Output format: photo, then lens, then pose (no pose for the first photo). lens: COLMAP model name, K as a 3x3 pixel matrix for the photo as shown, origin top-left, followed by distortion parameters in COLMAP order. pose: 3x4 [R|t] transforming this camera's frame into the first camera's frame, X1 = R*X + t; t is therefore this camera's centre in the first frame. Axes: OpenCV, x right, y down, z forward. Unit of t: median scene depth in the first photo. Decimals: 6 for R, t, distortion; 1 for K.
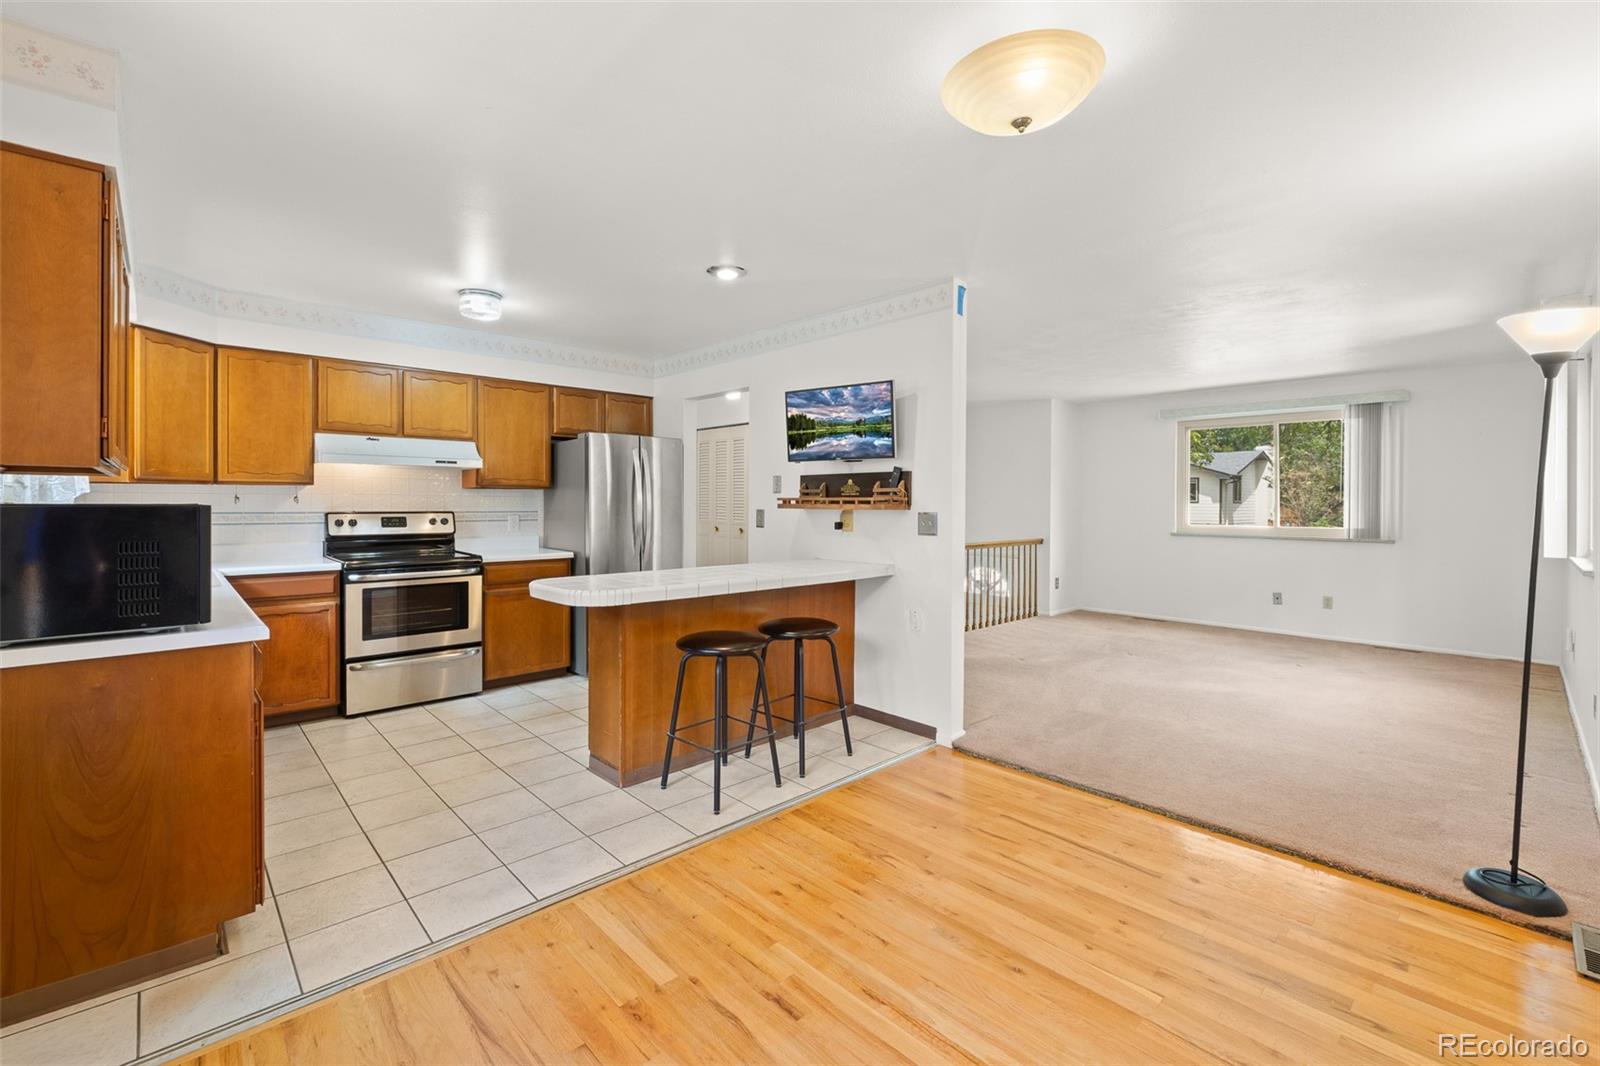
lens RADIAL K [[678.9, 0, 799.9], [0, 678.9, 512.9], [0, 0, 1]] dist [-0.008131, -0.000073]
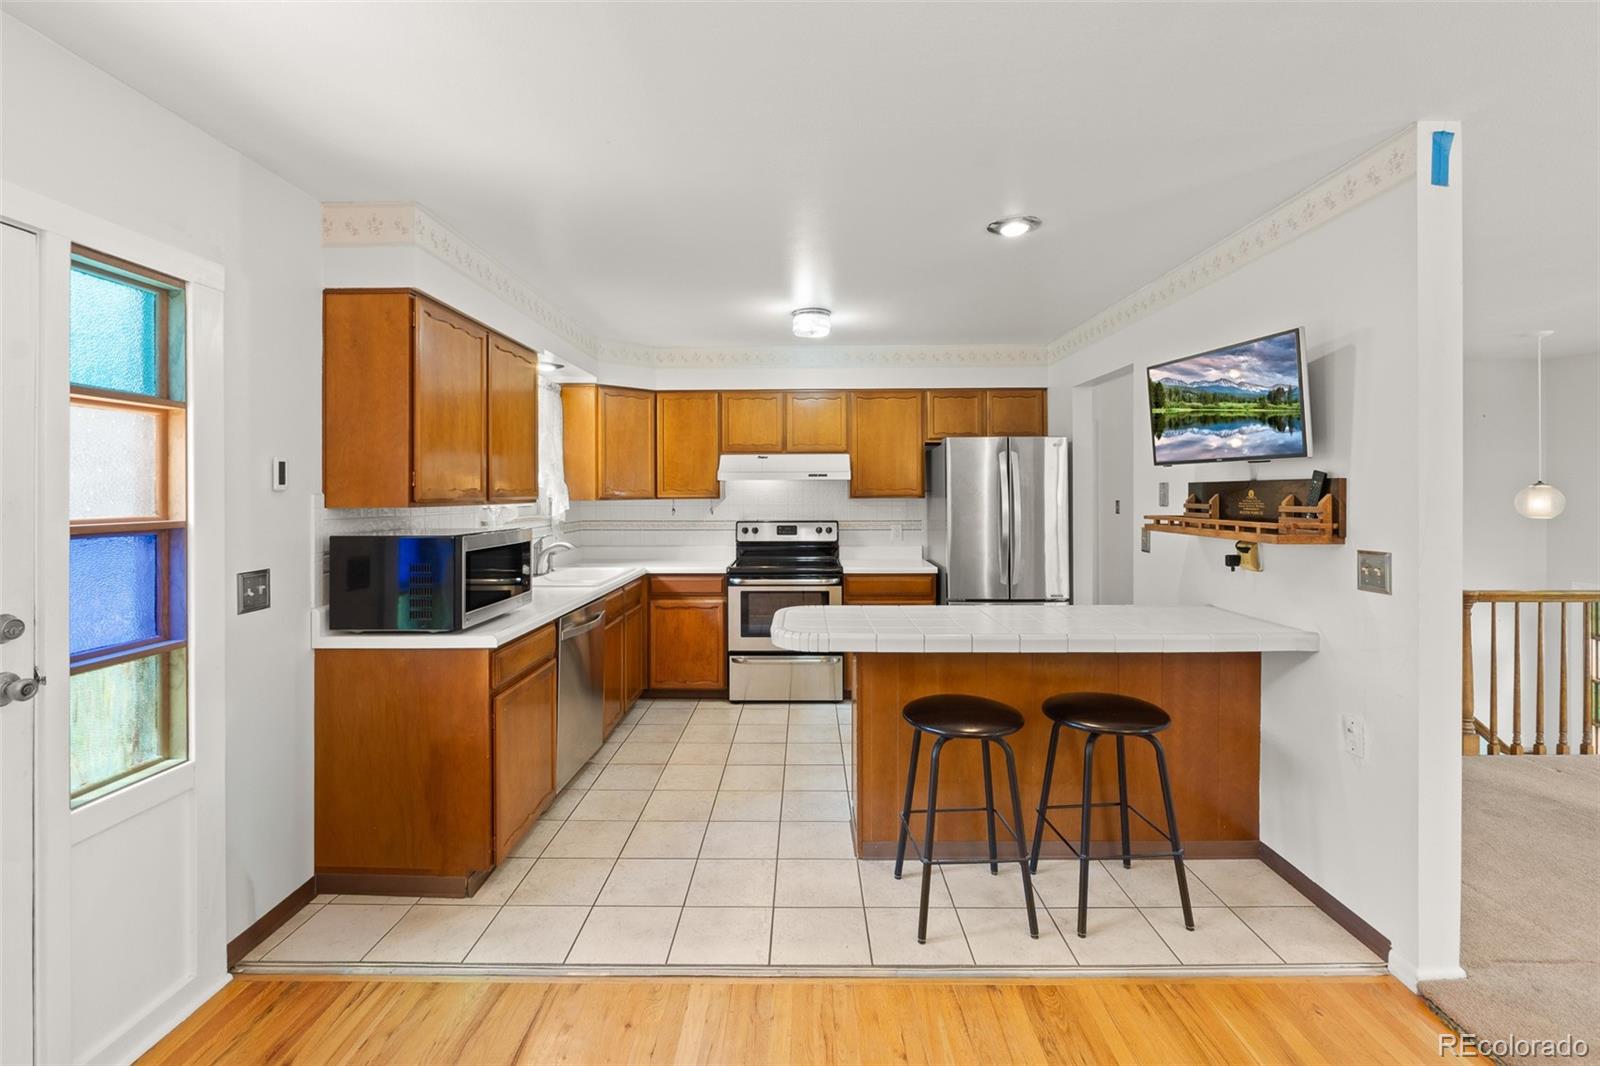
lens RADIAL K [[684.3, 0, 799.0], [0, 684.3, 498.0], [0, 0, 1]] dist [-0.008505, 0.000171]
pose [[0.720948, -0.001522, -0.692988, 0.218445], [-0.004534, 0.999966, -0.006913, -0.036336], [0.692975, 0.008126, 0.720916, 0.241805]]
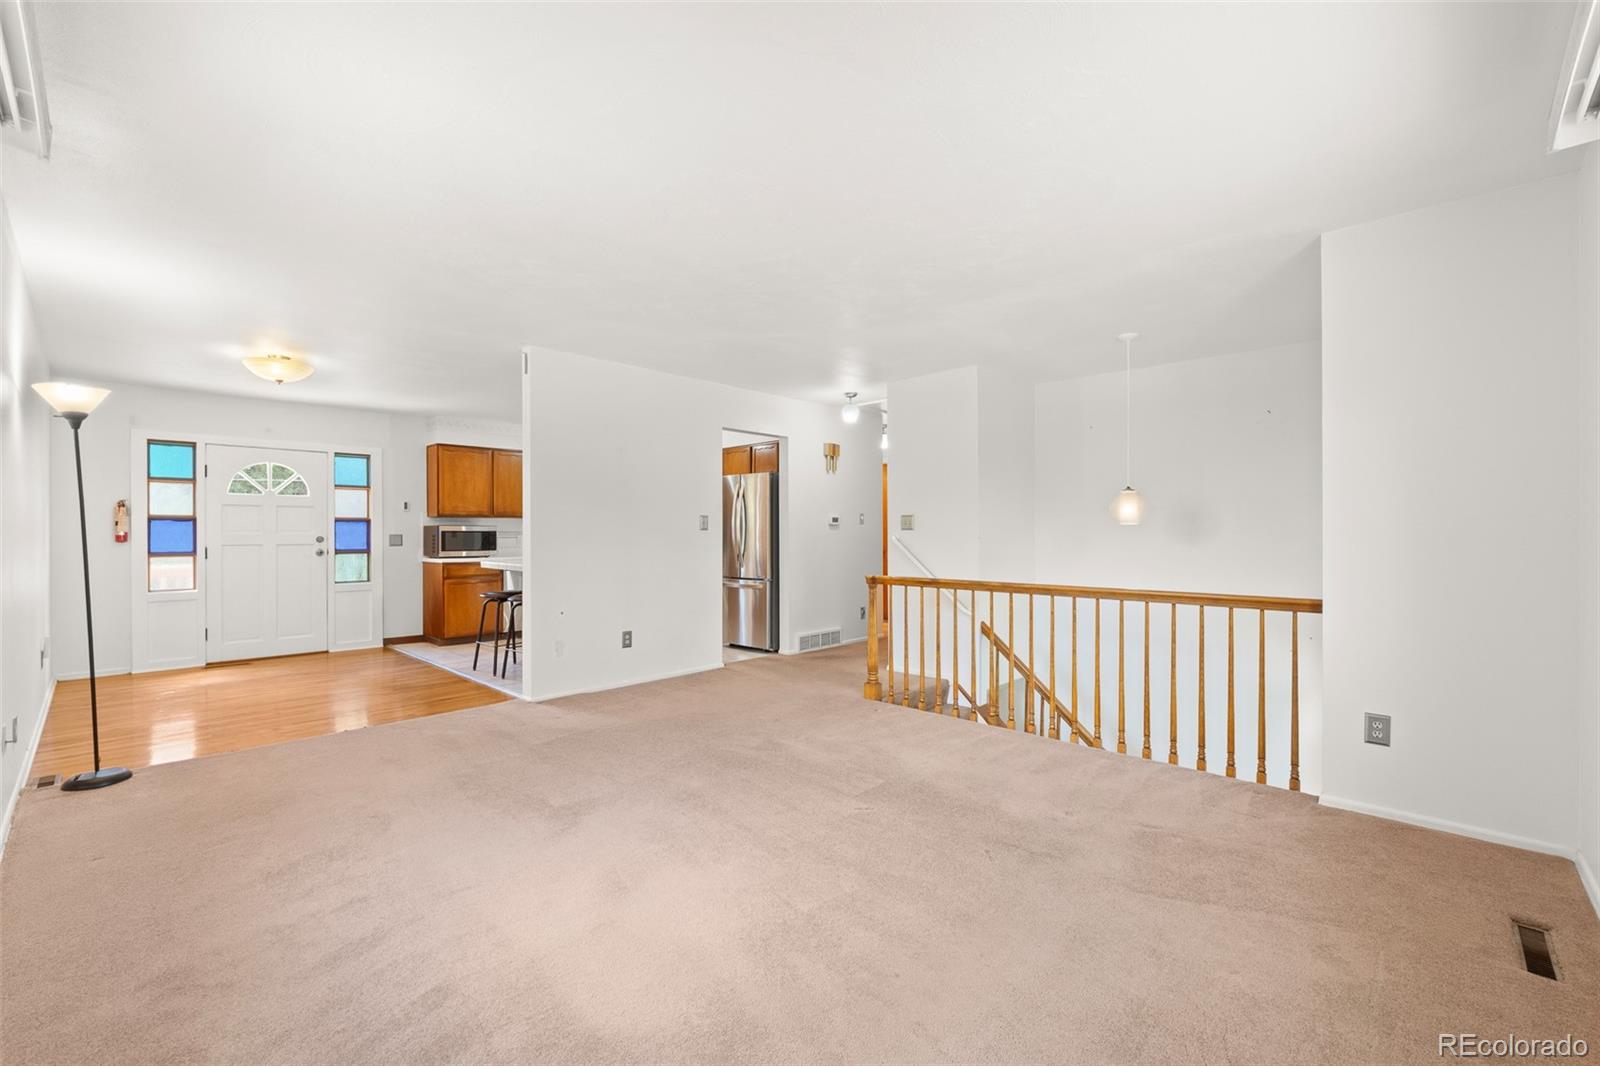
lens RADIAL K [[665.5, 0, 790.1], [0, 665.5, 539.7], [0, 0, 1]] dist [-0.000797, -0.000422]
pose [[0.053598, 0.006745, -0.998540, 1.389919], [-0.012343, 0.999905, 0.006092, 0.009456], [0.998486, 0.011998, 0.053676, 1.299173]]
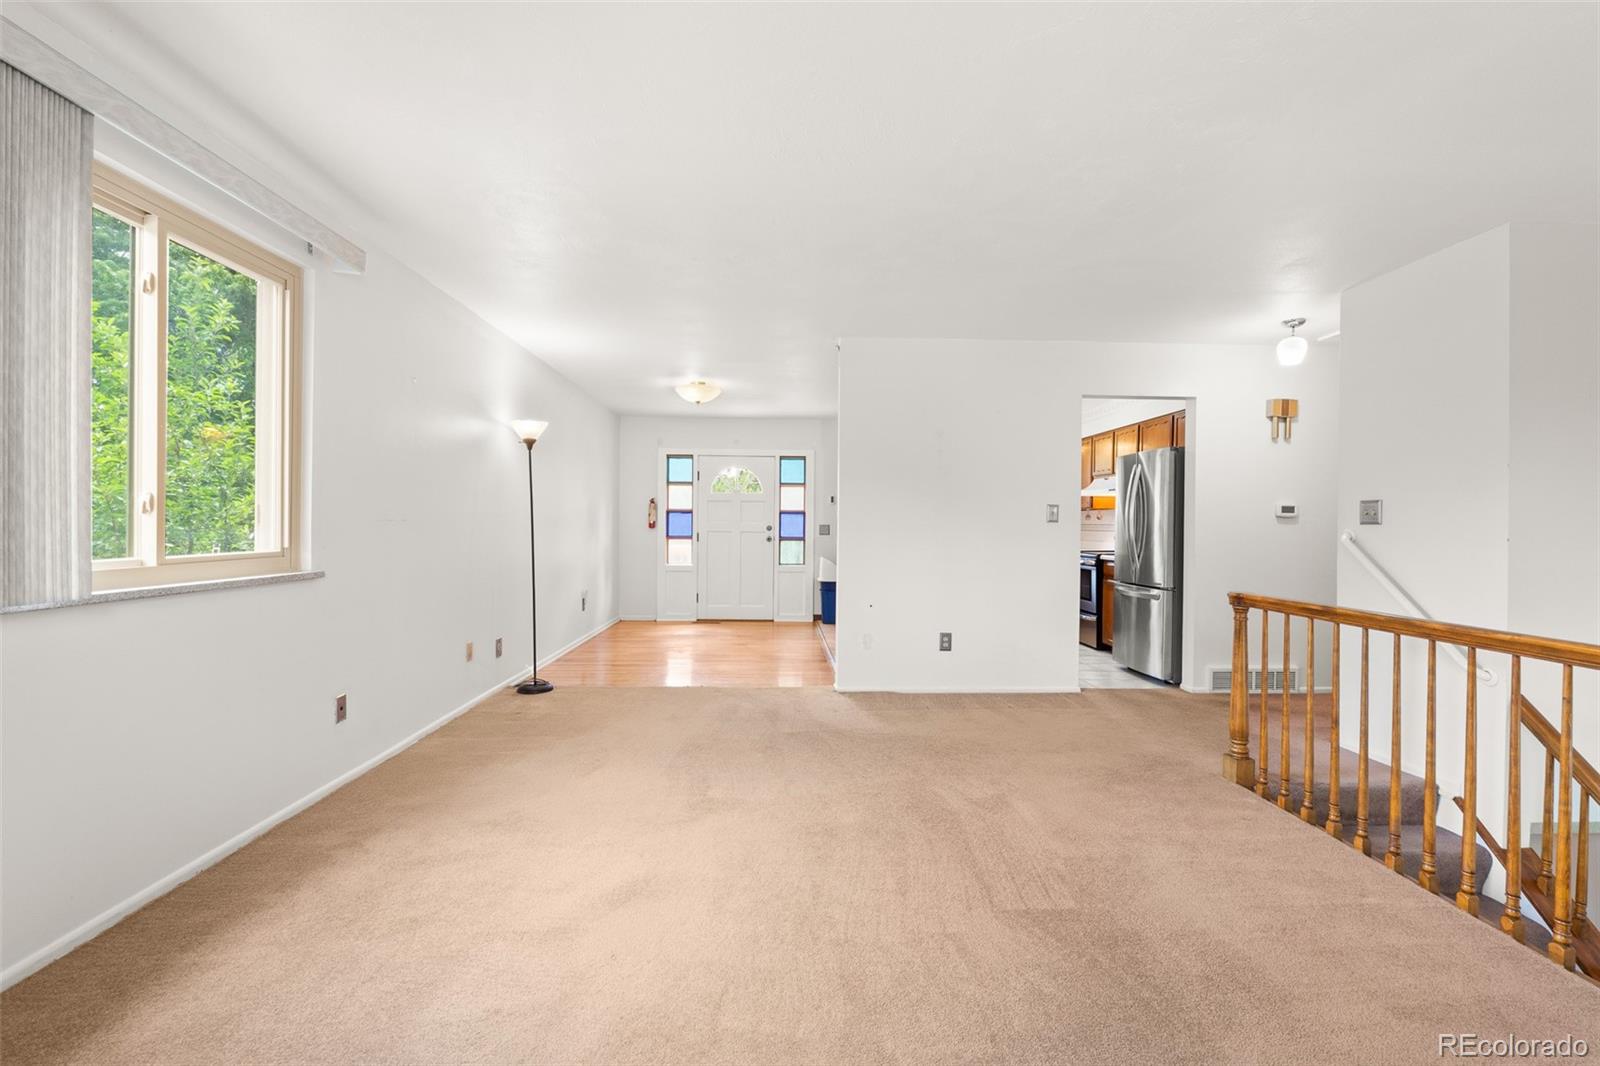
lens RADIAL K [[665.6, 0, 811.1], [0, 665.6, 532.7], [0, 0, 1]] dist [-0.000431, -0.000312]
pose [[-0.650486, 0.000019, -0.759518, 1.125514], [-0.022803, 0.999549, 0.019554, 0.004656], [0.759176, 0.030038, -0.650192, 1.637181]]
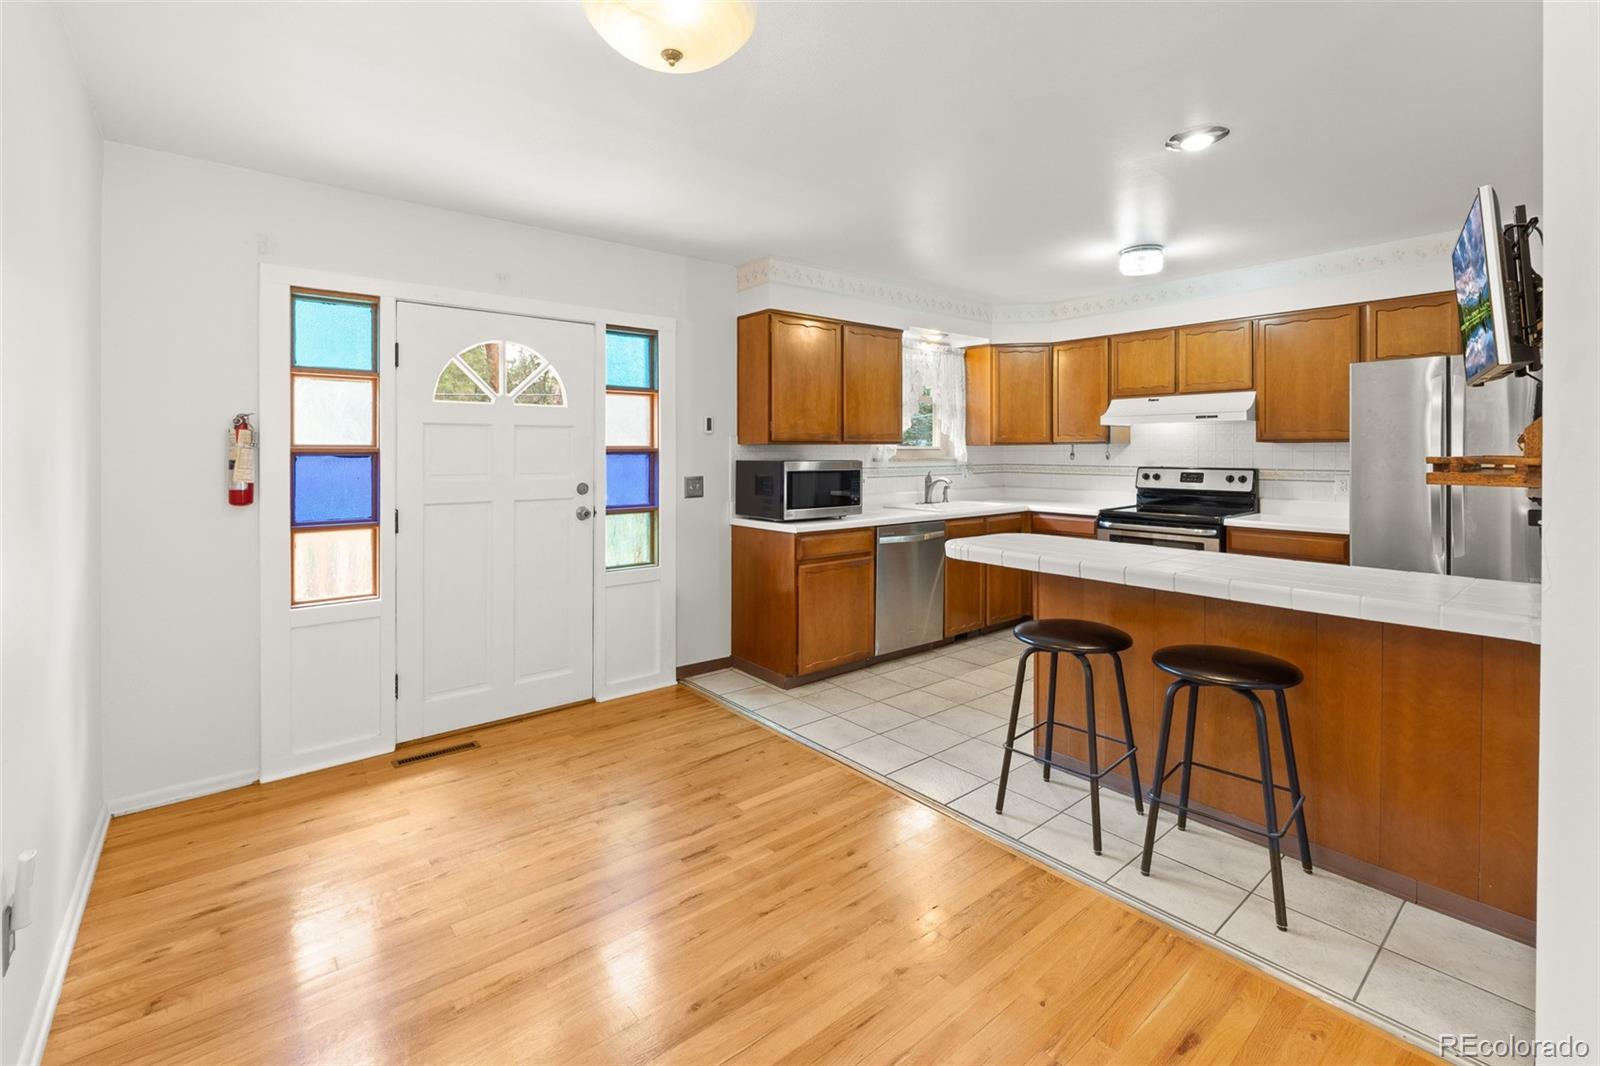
lens RADIAL K [[701.9, 0, 804.9], [0, 701.9, 461.0], [0, 0, 1]] dist [-0.001887, -0.000289]
pose [[-0.056169, 0.012105, -0.998348, 0.566116], [-0.014351, 0.999813, 0.012930, -0.019455], [0.998318, 0.015053, -0.055985, 0.553113]]
